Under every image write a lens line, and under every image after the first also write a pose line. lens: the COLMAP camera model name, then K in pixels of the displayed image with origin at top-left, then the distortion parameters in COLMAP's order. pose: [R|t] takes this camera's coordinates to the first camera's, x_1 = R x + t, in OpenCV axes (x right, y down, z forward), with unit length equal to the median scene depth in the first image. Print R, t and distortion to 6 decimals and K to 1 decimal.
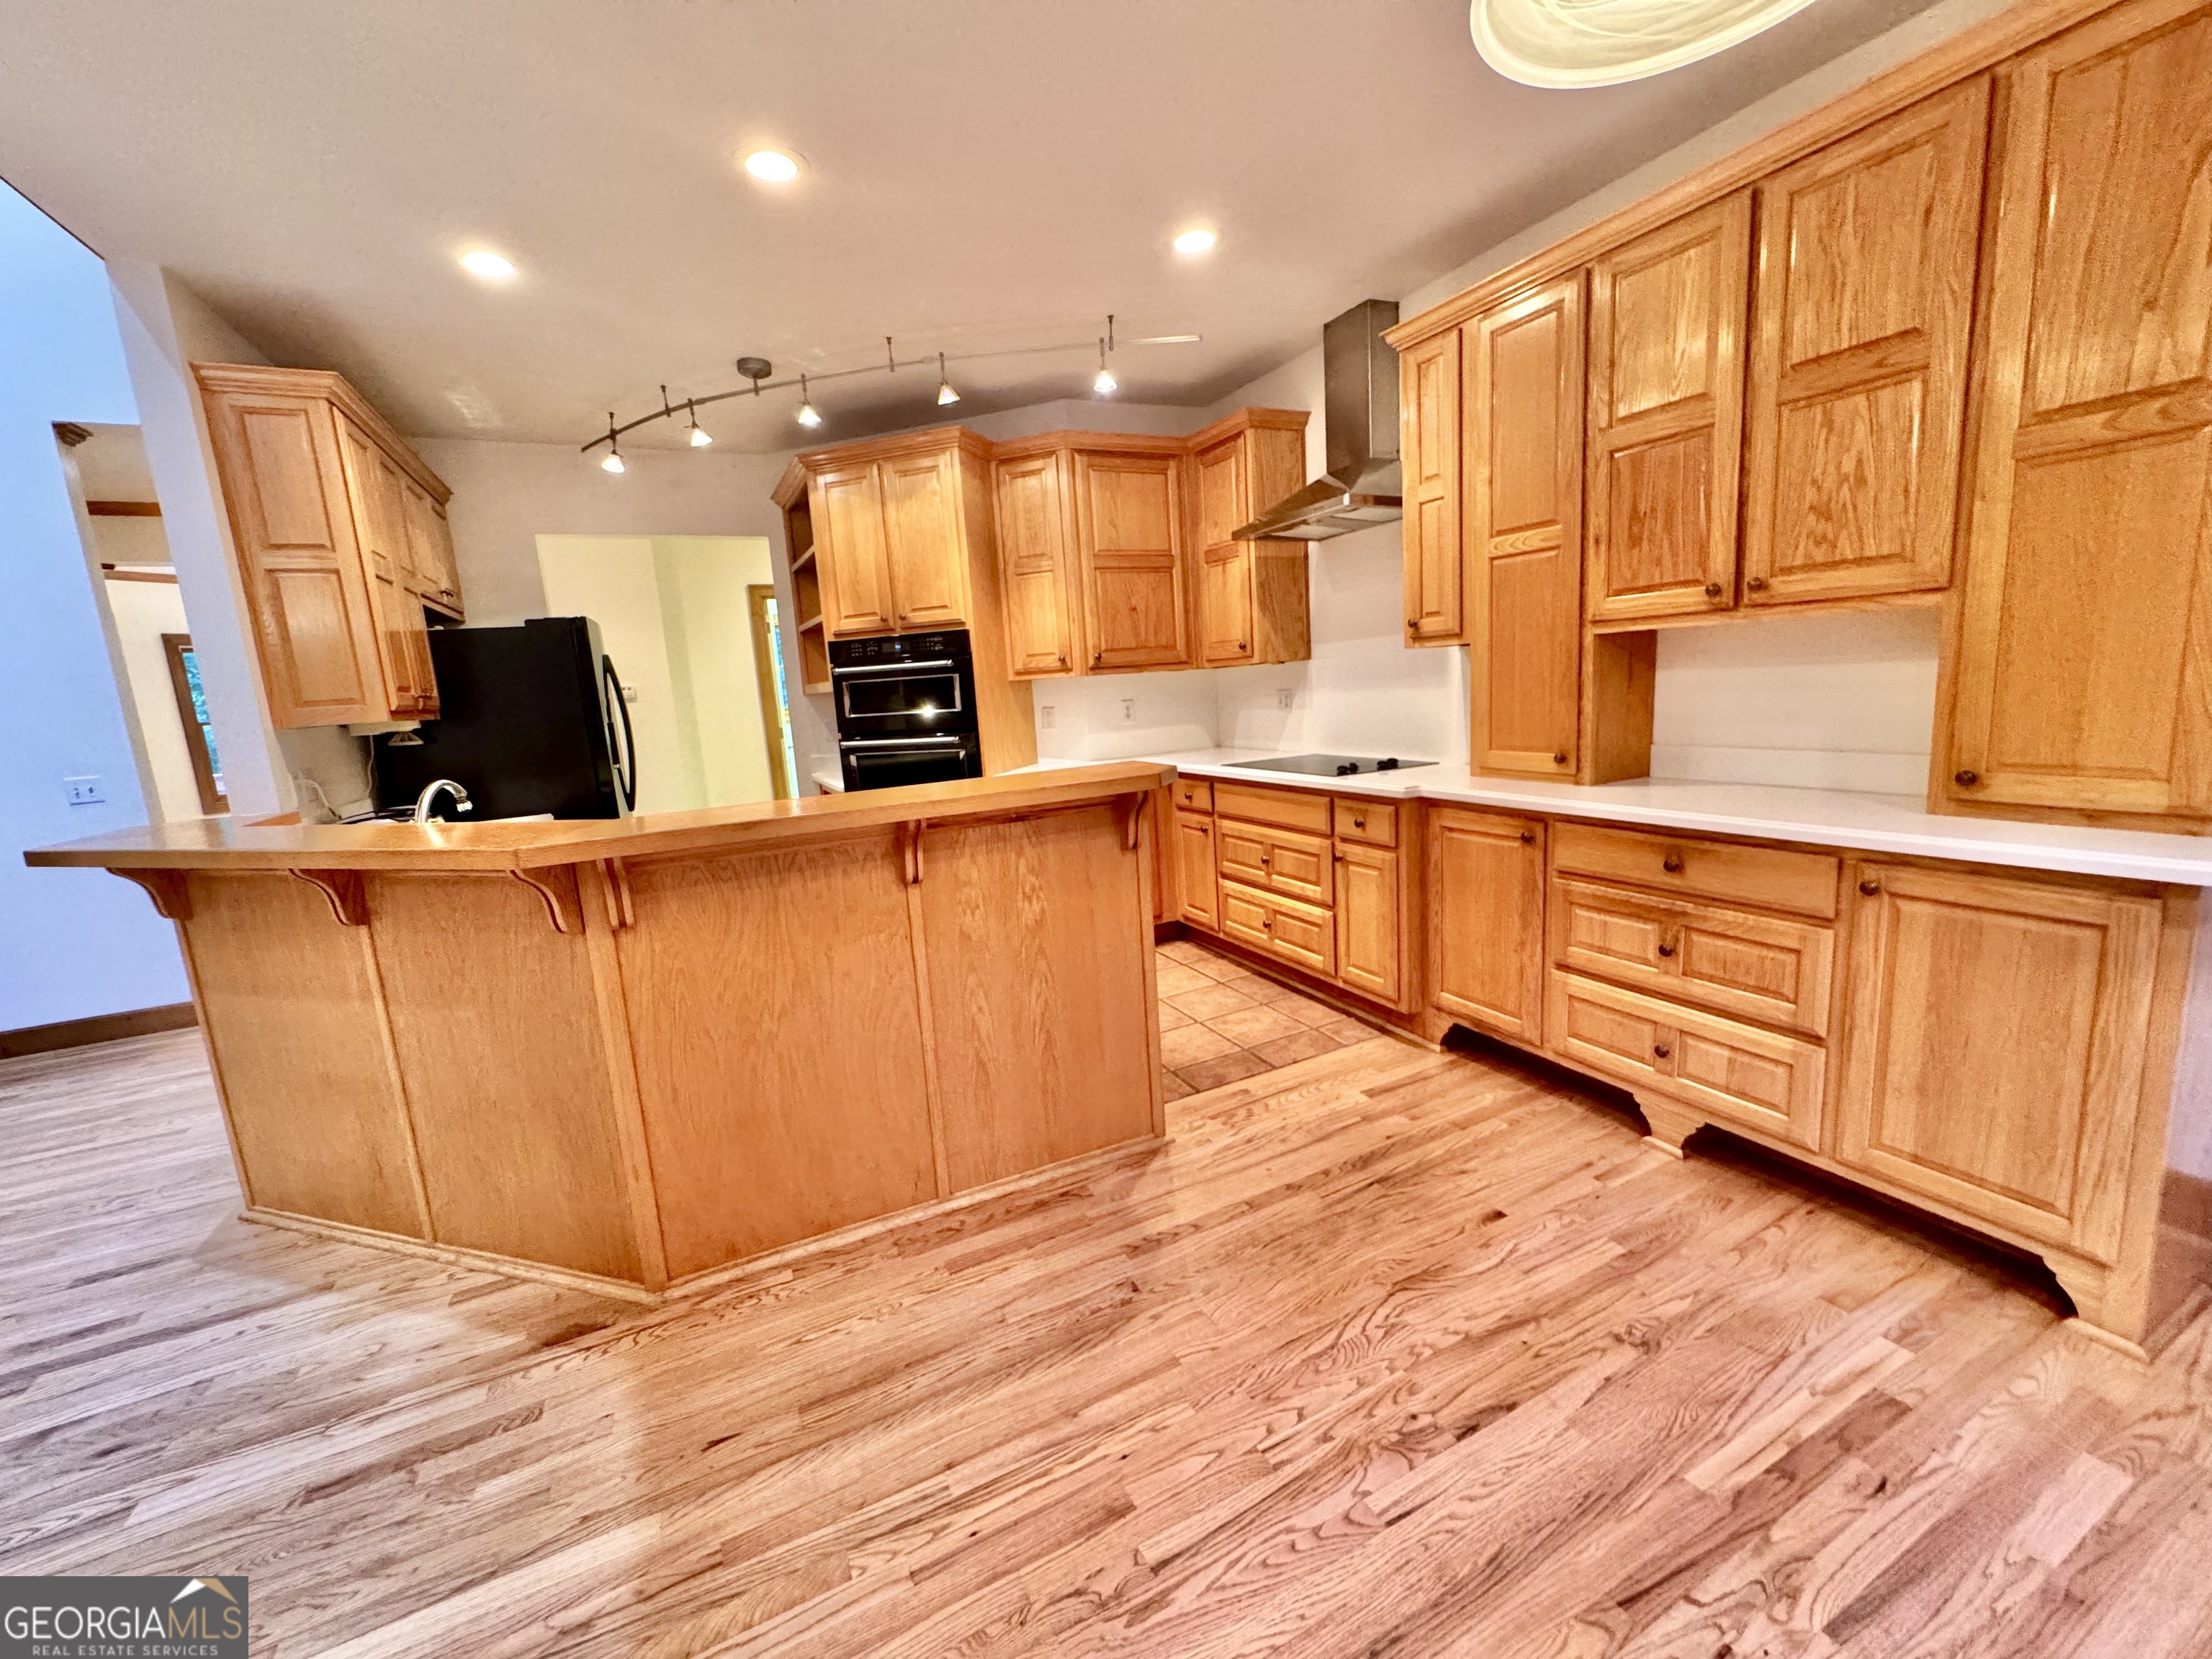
lens RADIAL K [[887.4, 0, 1107.7], [0, 887.4, 828.0], [0, 0, 1]] dist [-0.004571, 0.000991]
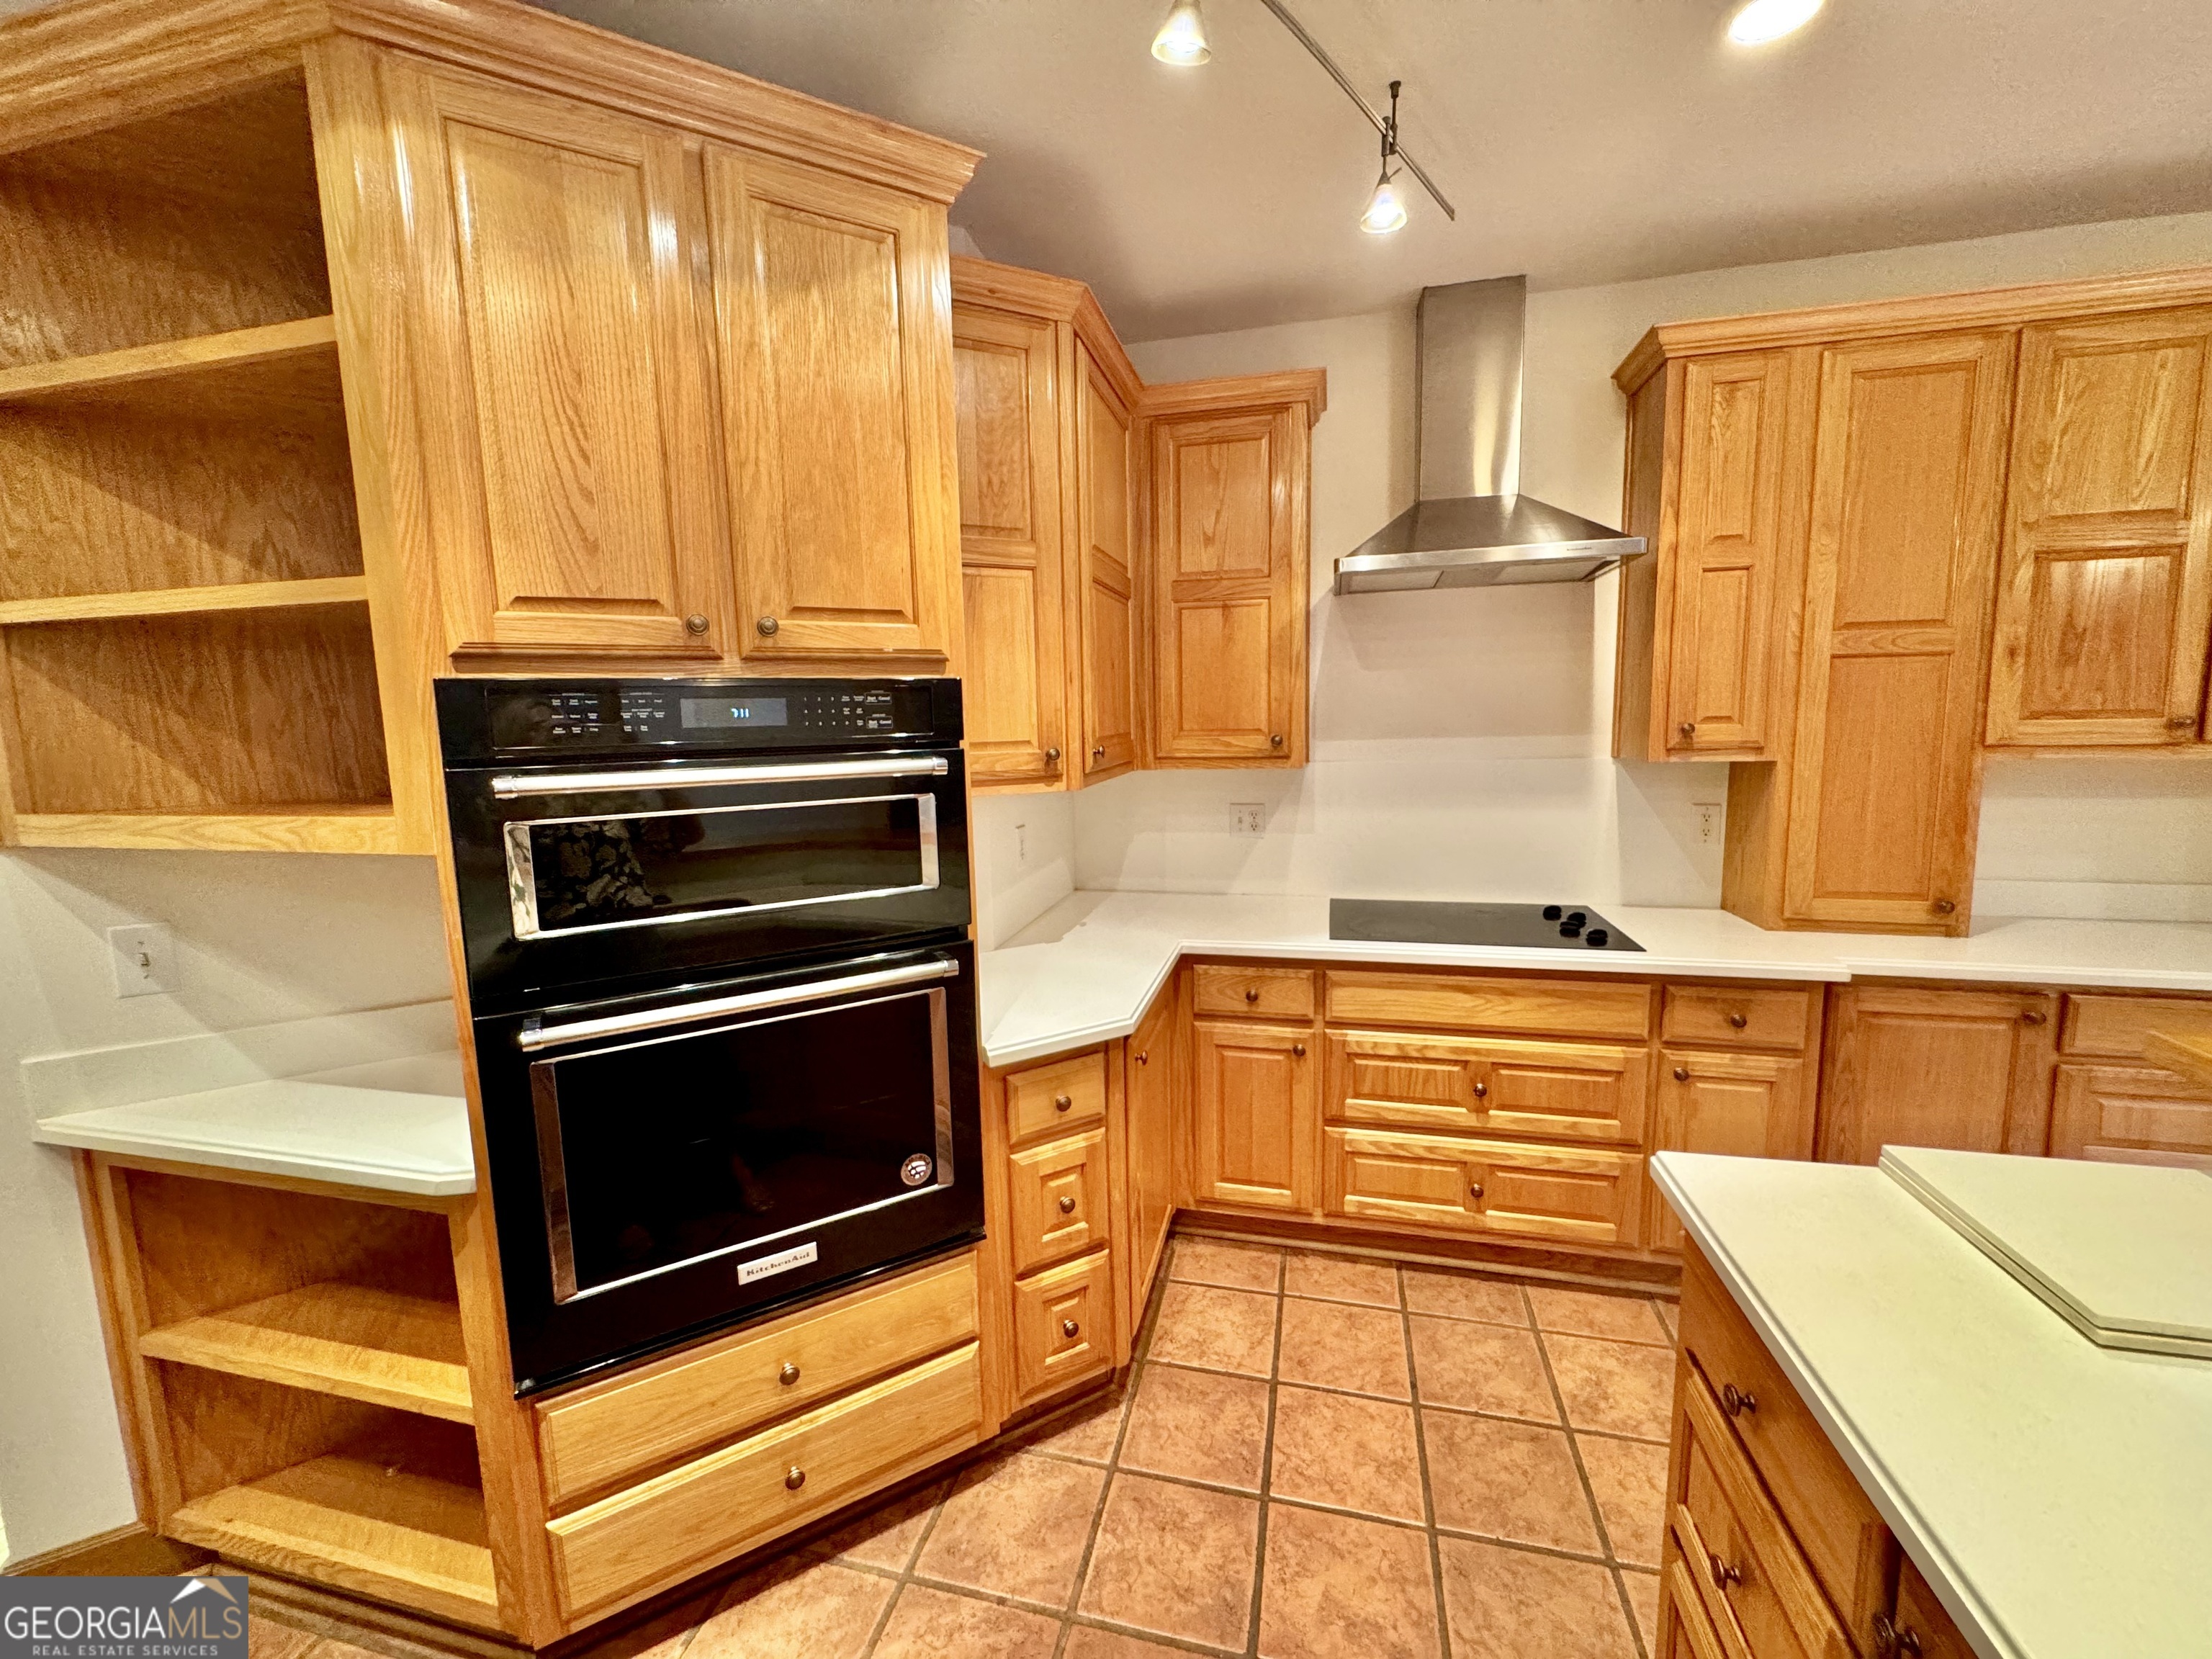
lens RADIAL K [[887.4, 0, 1111.1], [0, 887.4, 825.7], [0, 0, 1]] dist [-0.004571, 0.000991]
pose [[0.649963, -0.043623, 0.758712, -0.695755], [0.105192, 0.993905, -0.032968, -0.237305], [-0.752650, 0.101239, 0.650591, 1.187766]]
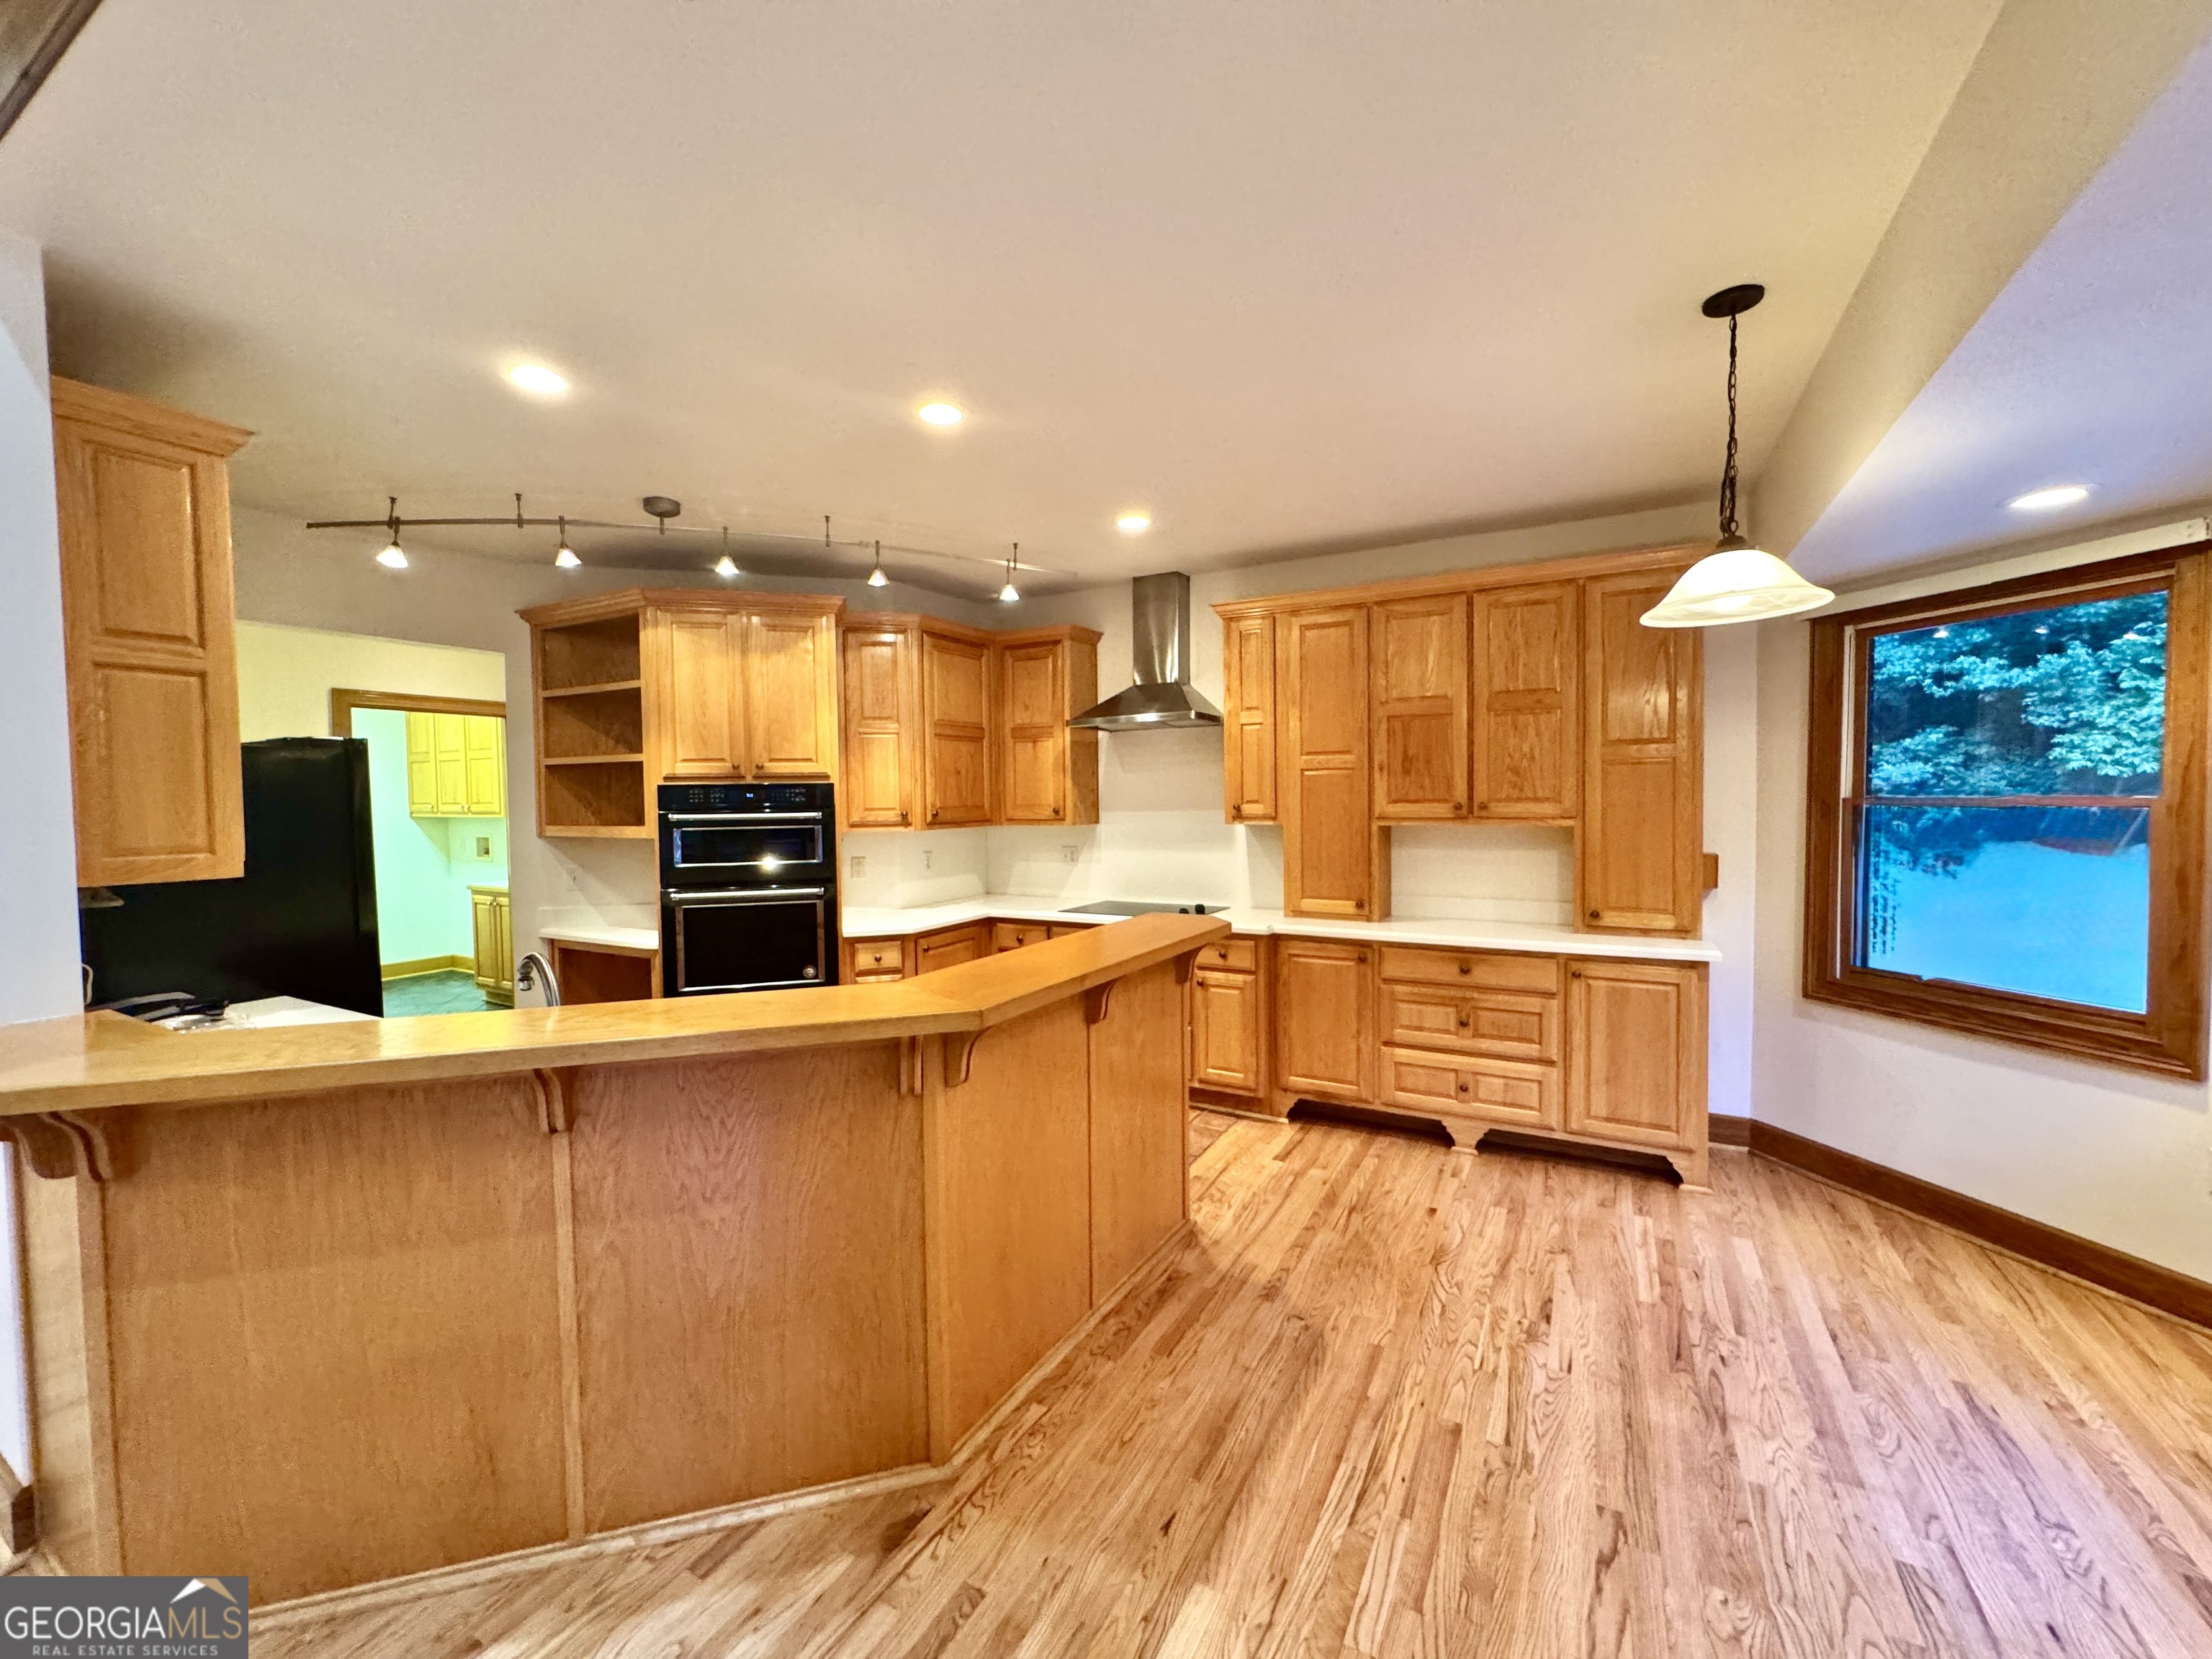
lens RADIAL K [[887.4, 0, 1109.6], [0, 887.4, 827.5], [0, 0, 1]] dist [-0.004571, 0.000991]
pose [[0.821739, 0.034096, 0.568843, -0.805247], [0.053866, 0.989092, -0.137099, -0.027624], [-0.567312, 0.143301, 0.810939, -0.004911]]
